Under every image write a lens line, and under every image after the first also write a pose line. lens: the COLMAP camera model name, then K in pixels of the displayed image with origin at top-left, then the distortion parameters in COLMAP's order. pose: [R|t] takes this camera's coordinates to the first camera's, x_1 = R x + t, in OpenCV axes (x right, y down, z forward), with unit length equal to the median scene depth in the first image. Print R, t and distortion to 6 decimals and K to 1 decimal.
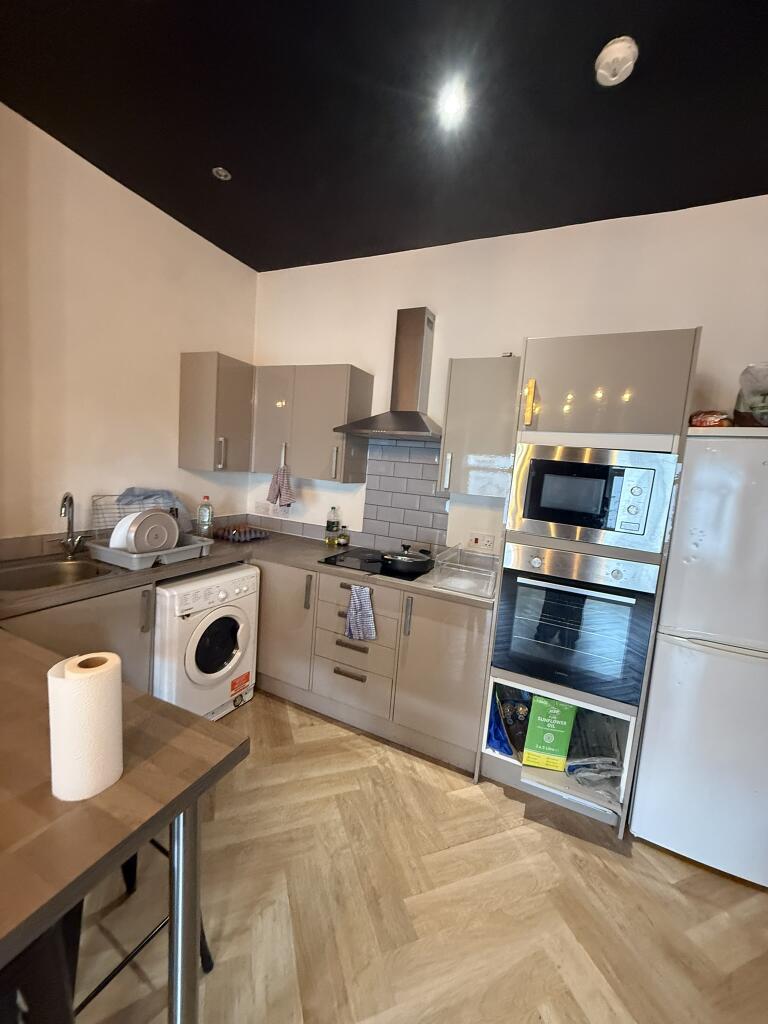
lens RADIAL K [[407.7, 0, 386.9], [0, 407.7, 509.4], [0, 0, 1]] dist [0.003615, 0.000210]
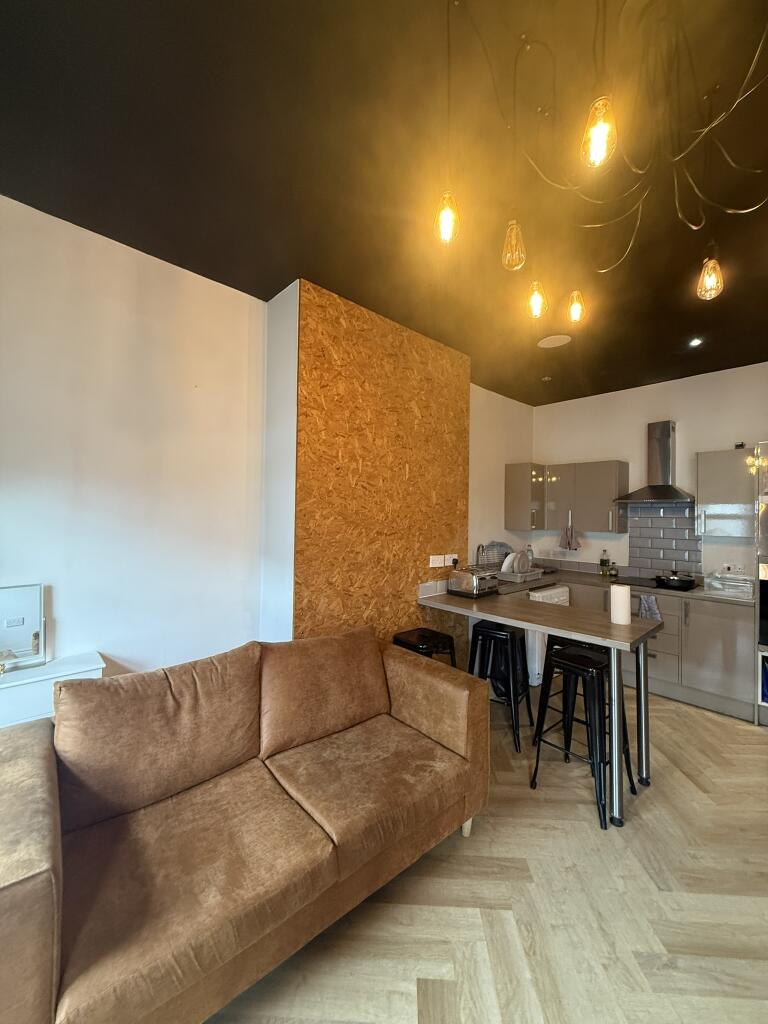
lens RADIAL K [[407.7, 0, 386.9], [0, 407.7, 509.4], [0, 0, 1]] dist [0.003615, 0.000210]
pose [[0.922006, -0.071946, -0.380431, -0.369893], [0.018259, 0.989570, -0.142892, 0.059886], [0.386744, 0.124801, 0.913703, -0.915494]]
